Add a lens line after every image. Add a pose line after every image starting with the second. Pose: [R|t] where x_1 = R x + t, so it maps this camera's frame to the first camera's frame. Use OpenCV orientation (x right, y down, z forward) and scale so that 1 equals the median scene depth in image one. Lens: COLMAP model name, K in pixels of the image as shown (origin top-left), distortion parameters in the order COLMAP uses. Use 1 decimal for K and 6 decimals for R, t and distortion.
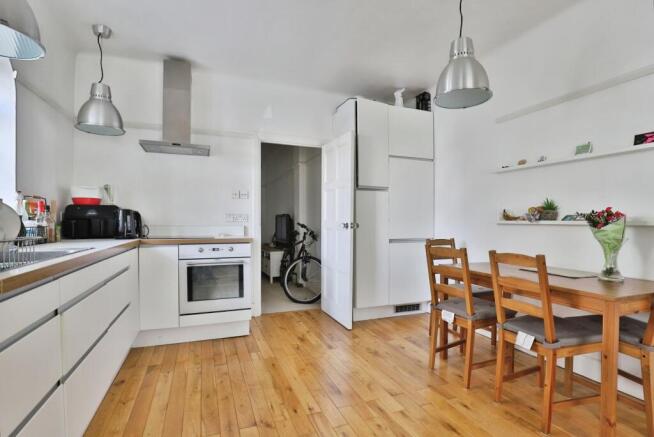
lens RADIAL K [[317.7, 0, 326.9], [0, 317.7, 224.3], [0, 0, 1]] dist [-0.036214, 0.000151]
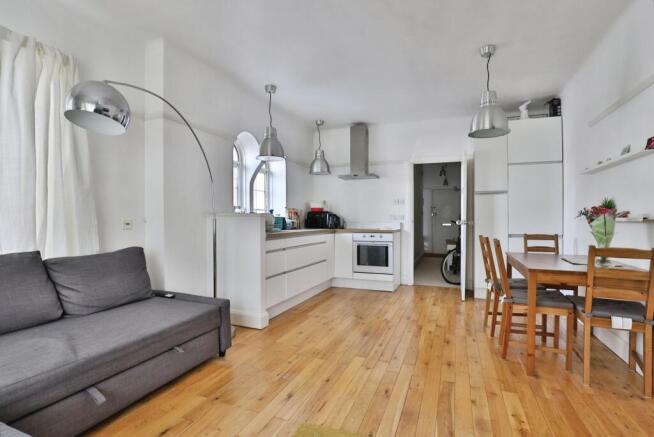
lens RADIAL K [[317.7, 0, 326.9], [0, 317.7, 224.3], [0, 0, 1]] dist [-0.036214, 0.000151]
pose [[0.726358, 0.007181, -0.687279, 0.645934], [-0.004073, 0.999973, 0.006143, 0.006470], [0.687305, -0.001663, 0.726367, -0.405353]]
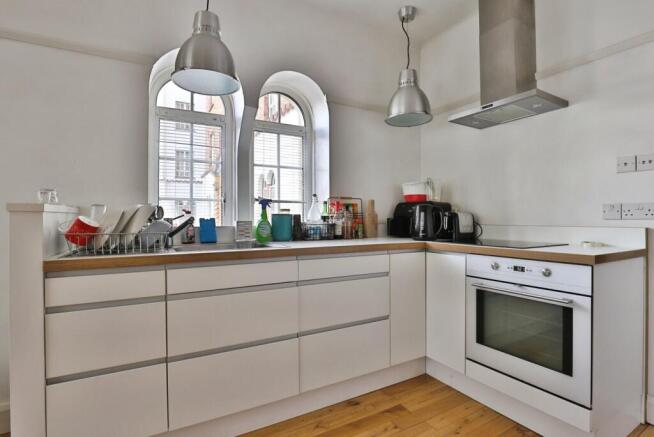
lens RADIAL K [[319.6, 0, 327.0], [0, 319.6, 218.5], [0, 0, 1]] dist [-0.043100, -0.000125]
pose [[0.147086, -0.005904, -0.989106, 0.150607], [-0.005835, 0.999960, -0.006837, -0.003726], [0.989107, 0.006777, 0.147045, 0.586316]]
